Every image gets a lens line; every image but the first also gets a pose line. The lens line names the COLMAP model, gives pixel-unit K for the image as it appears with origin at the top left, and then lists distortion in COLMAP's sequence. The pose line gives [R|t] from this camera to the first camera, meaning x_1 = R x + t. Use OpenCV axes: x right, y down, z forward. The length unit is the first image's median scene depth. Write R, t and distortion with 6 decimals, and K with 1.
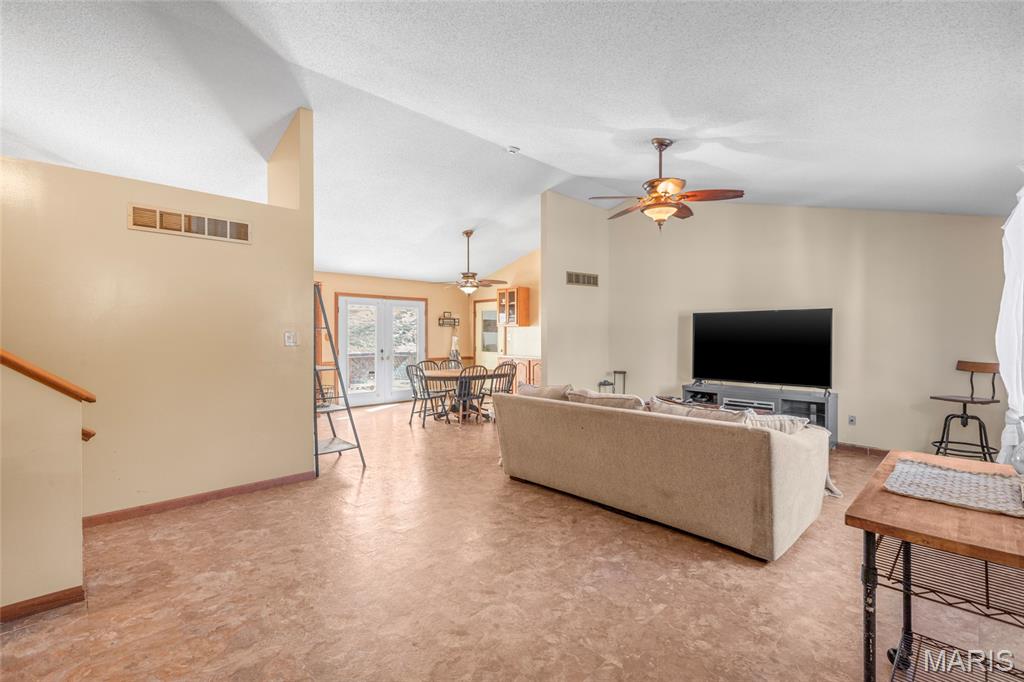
lens RADIAL K [[451.9, 0, 510.2], [0, 451.9, 335.3], [0, 0, 1]] dist [0.000317, -0.000756]
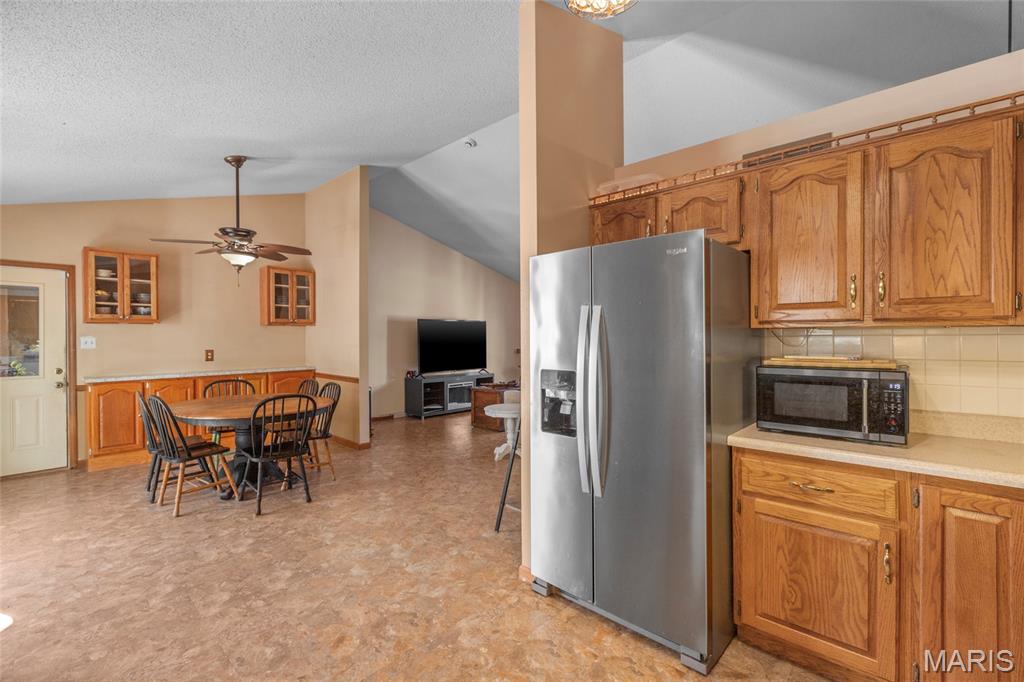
lens RADIAL K [[451.9, 0, 510.5], [0, 451.9, 337.9], [0, 0, 1]] dist [0.000317, -0.000756]
pose [[-0.053616, -0.003099, 0.998557, -0.536157], [0.005989, 0.999976, 0.003425, -0.001041], [-0.998544, 0.006164, -0.053596, 0.541248]]
